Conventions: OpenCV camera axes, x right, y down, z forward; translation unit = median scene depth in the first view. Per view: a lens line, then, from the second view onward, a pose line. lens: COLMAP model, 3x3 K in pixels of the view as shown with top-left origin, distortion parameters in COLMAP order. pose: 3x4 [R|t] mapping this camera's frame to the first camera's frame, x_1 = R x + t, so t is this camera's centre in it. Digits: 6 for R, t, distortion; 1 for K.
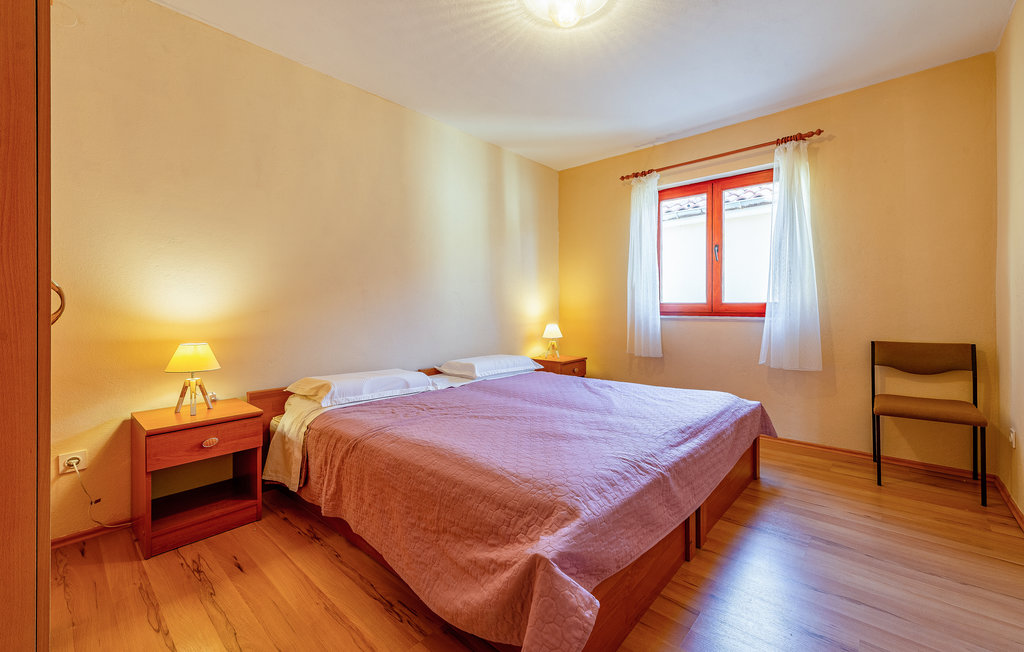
lens RADIAL K [[421.3, 0, 535.6], [0, 421.3, 312.1], [0, 0, 1]] dist [0.003333, -0.000201]
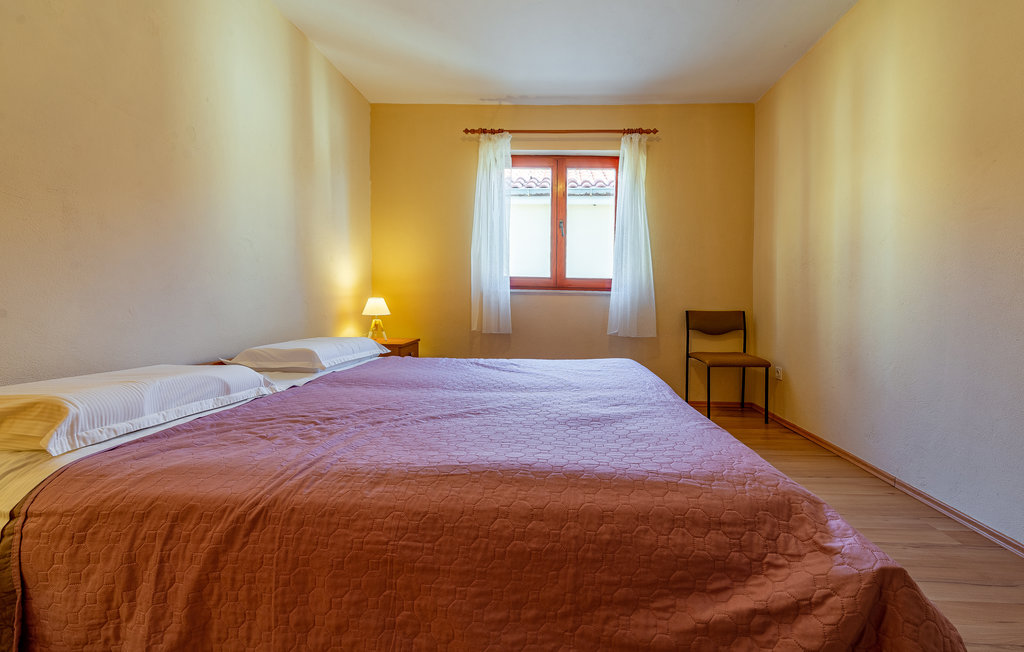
lens RADIAL K [[421.3, 0, 535.6], [0, 421.3, 312.1], [0, 0, 1]] dist [0.003333, -0.000201]
pose [[0.775454, 0.000364, 0.631404, -0.304150], [-0.012703, 0.999806, 0.015024, 0.054343], [-0.631276, -0.019671, 0.775308, 0.291942]]
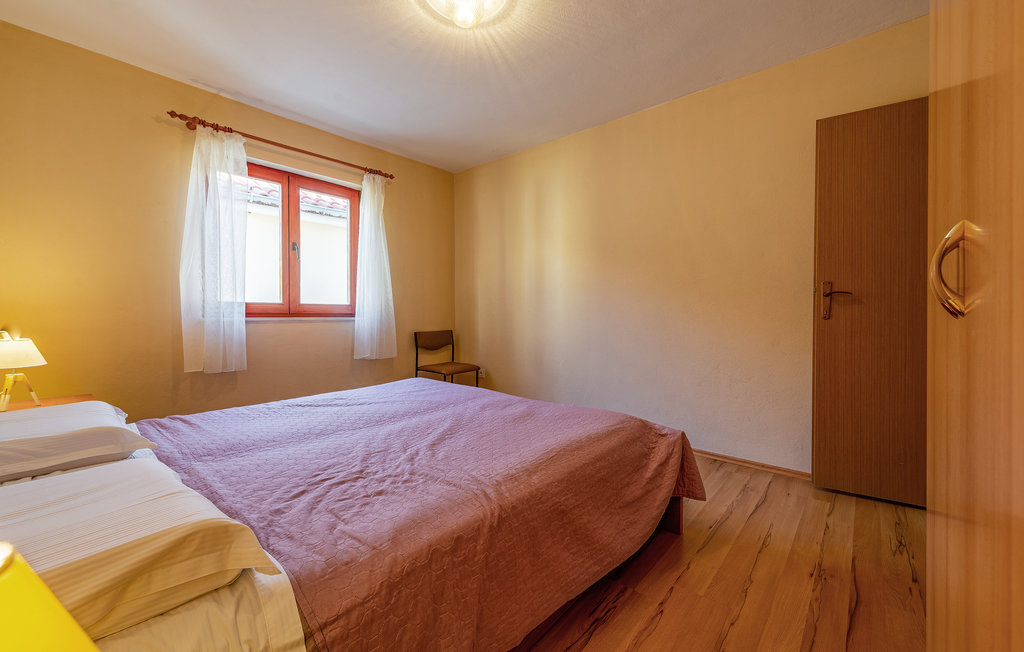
lens RADIAL K [[421.3, 0, 535.6], [0, 421.3, 312.1], [0, 0, 1]] dist [0.003333, -0.000201]
pose [[-0.048776, 0.007029, 0.998785, -0.641911], [0.011045, 0.999918, -0.006497, 0.011639], [-0.998749, 0.010715, -0.048850, 0.594886]]
